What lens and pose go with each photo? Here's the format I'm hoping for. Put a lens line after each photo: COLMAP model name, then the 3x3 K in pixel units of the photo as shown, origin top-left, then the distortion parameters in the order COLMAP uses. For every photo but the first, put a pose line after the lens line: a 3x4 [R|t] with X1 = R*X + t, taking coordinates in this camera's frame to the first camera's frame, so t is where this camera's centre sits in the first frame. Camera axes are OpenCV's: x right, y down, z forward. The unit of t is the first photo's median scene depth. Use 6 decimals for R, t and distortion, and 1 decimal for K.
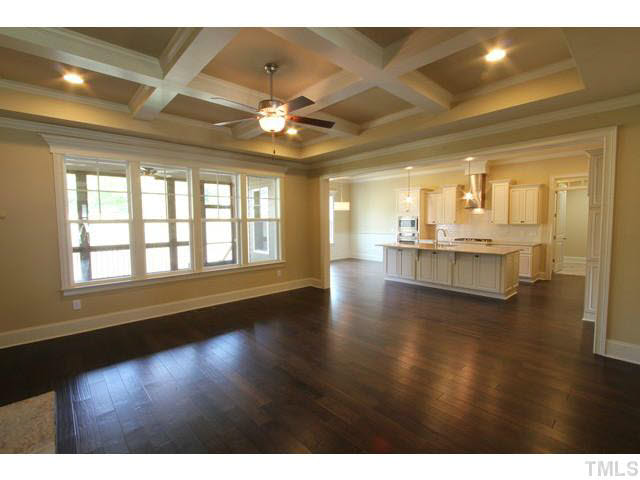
lens RADIAL K [[300.1, 0, 320.0], [0, 300.1, 240.0], [0, 0, 1]] dist [-0.003492, -0.000226]
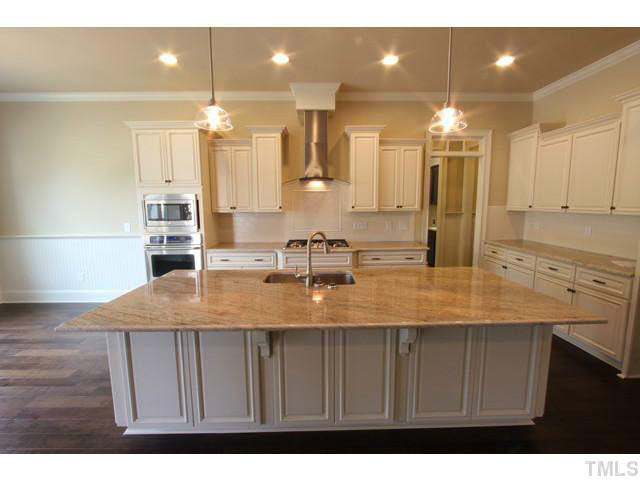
lens RADIAL K [[290.7, 0, 320.0], [0, 290.7, 240.0], [0, 0, 1]] dist [-0.000166, -0.000112]
pose [[0.660331, -0.090871, 0.745457, 0.154782], [0.050165, 0.995772, 0.076948, -0.045607], [-0.749297, -0.013416, 0.662098, 0.712211]]
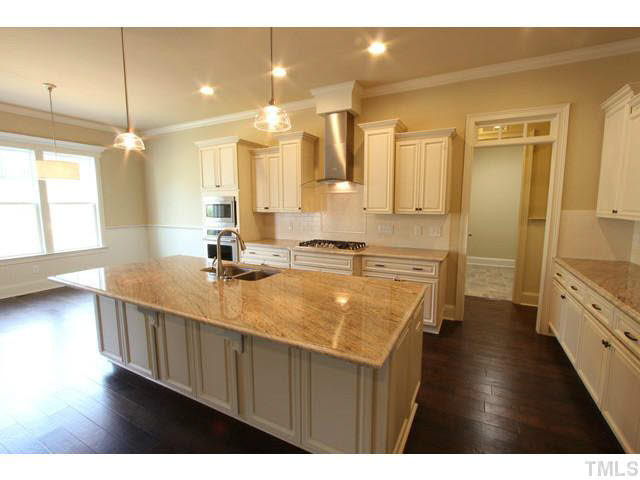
lens RADIAL K [[300.1, 0, 320.0], [0, 300.1, 240.0], [0, 0, 1]] dist [-0.003492, -0.000226]
pose [[0.942293, -0.032833, 0.333175, 0.340388], [0.014884, 0.998304, 0.056284, -0.038524], [-0.334458, -0.048077, 0.941184, 0.560246]]
